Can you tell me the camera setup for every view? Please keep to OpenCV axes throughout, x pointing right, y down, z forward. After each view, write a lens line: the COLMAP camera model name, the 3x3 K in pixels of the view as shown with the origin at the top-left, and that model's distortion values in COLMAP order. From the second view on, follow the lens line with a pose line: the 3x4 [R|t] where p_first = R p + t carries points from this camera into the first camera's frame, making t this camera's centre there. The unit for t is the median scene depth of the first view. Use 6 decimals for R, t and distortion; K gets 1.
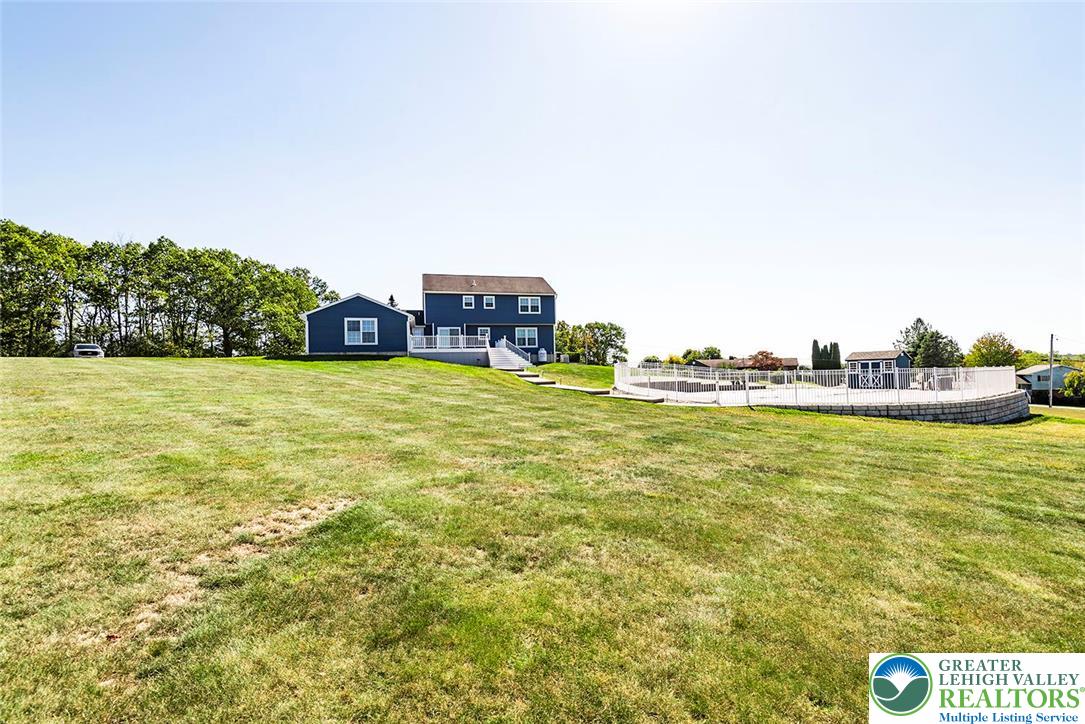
lens RADIAL K [[496.3, 0, 547.0], [0, 496.3, 367.4], [0, 0, 1]] dist [0.038128, -0.025498]
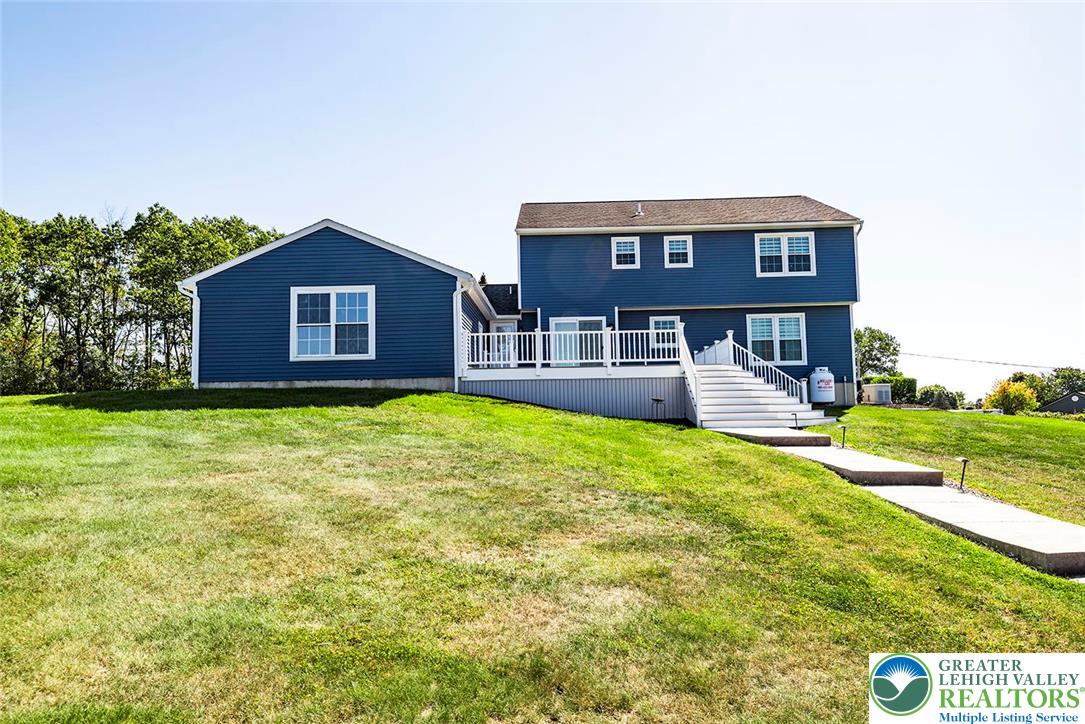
lens RADIAL K [[708.8, 0, 542.5], [0, 708.8, 362.0], [0, 0, 1]] dist [-0.001165, -0.000021]
pose [[0.962587, -0.014159, -0.270602, -0.069478], [-0.001298, 0.998381, -0.056857, -0.012024], [0.270969, 0.055082, 0.961011, 0.439945]]
